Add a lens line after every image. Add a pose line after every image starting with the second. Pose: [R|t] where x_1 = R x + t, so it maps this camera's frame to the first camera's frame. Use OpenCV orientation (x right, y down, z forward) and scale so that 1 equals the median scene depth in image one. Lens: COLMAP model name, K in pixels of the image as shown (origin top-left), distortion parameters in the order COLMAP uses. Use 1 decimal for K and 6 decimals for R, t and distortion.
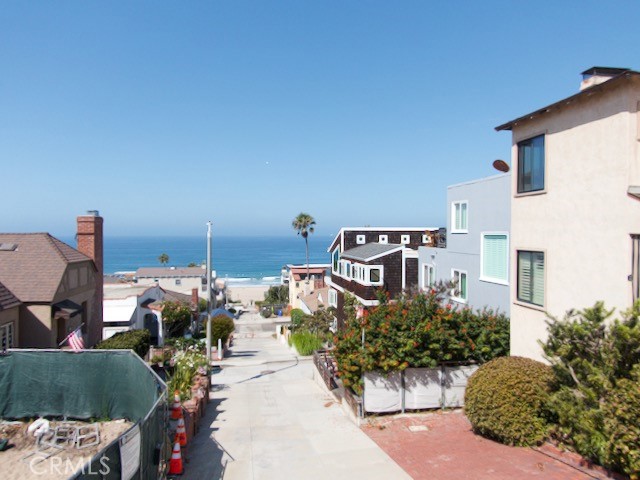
lens RADIAL K [[460.8, 0, 320.0], [0, 460.8, 240.0], [0, 0, 1]] dist [0.048919, -0.068797]
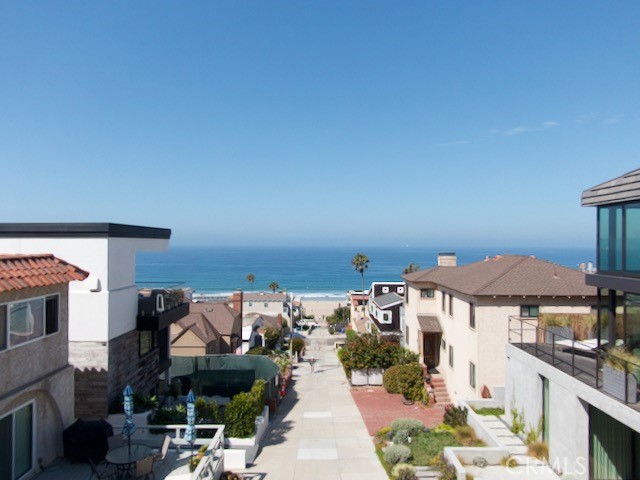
lens RADIAL K [[460.8, 0, 320.0], [0, 460.8, 240.0], [0, 0, 1]] dist [0.048919, -0.068797]
pose [[0.986737, 0.002767, -0.162301, 0.152699], [-0.006340, 0.999749, -0.021503, -0.167918], [0.162201, 0.022247, 0.986507, -0.714023]]
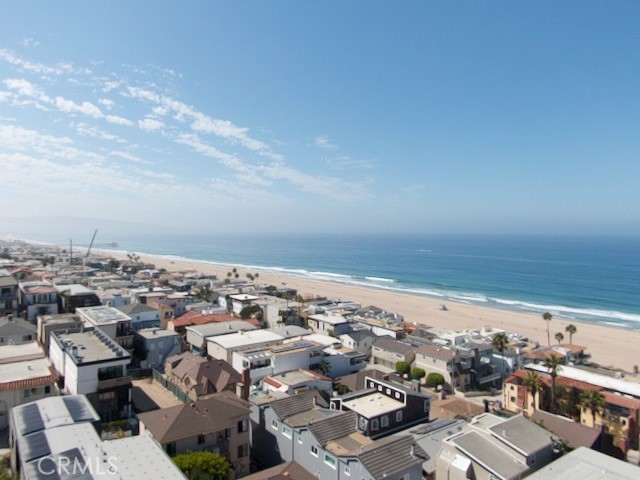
lens RADIAL K [[460.8, 0, 320.0], [0, 460.8, 240.0], [0, 0, 1]] dist [0.048919, -0.068797]
pose [[0.459952, 0.026785, -0.887539, 2.193221], [-0.019969, 0.999604, 0.019818, -0.833641], [0.887719, 0.008608, 0.460305, -0.173986]]
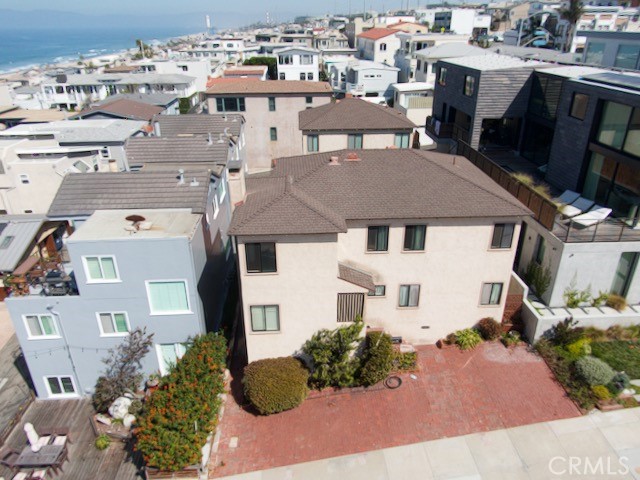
lens RADIAL K [[460.8, 0, 320.0], [0, 460.8, 240.0], [0, 0, 1]] dist [0.048919, -0.068797]
pose [[0.111101, -0.424042, 0.898802, -0.350295], [0.017472, 0.905095, 0.424851, -0.344227], [-0.993656, -0.031498, 0.107965, 0.255282]]
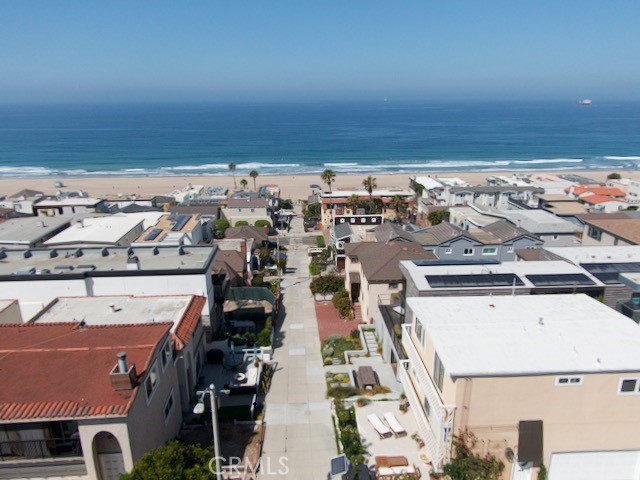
lens RADIAL K [[460.8, 0, 320.0], [0, 460.8, 240.0], [0, 0, 1]] dist [0.048919, -0.068797]
pose [[0.993915, 0.027426, -0.106681, 0.273868], [0.003739, 0.959547, 0.281522, -0.663044], [0.110087, -0.280208, 0.953606, -1.416943]]
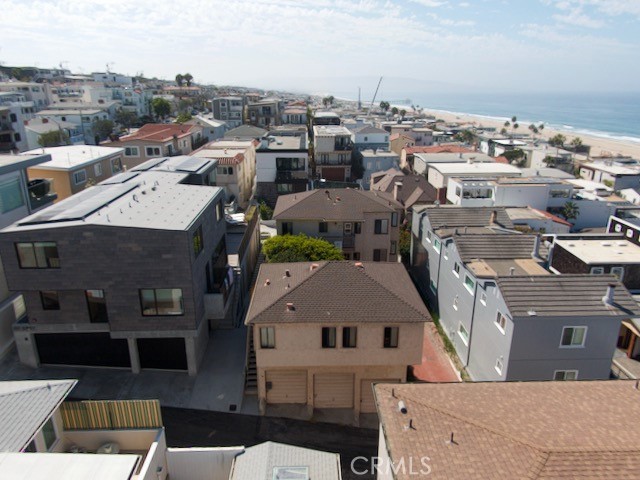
lens RADIAL K [[460.8, 0, 320.0], [0, 460.8, 240.0], [0, 0, 1]] dist [0.048919, -0.068797]
pose [[-0.130174, 0.311919, -0.941149, 1.841290], [-0.015186, 0.948487, 0.316452, -0.474186], [0.991375, 0.055486, -0.118731, 0.378664]]
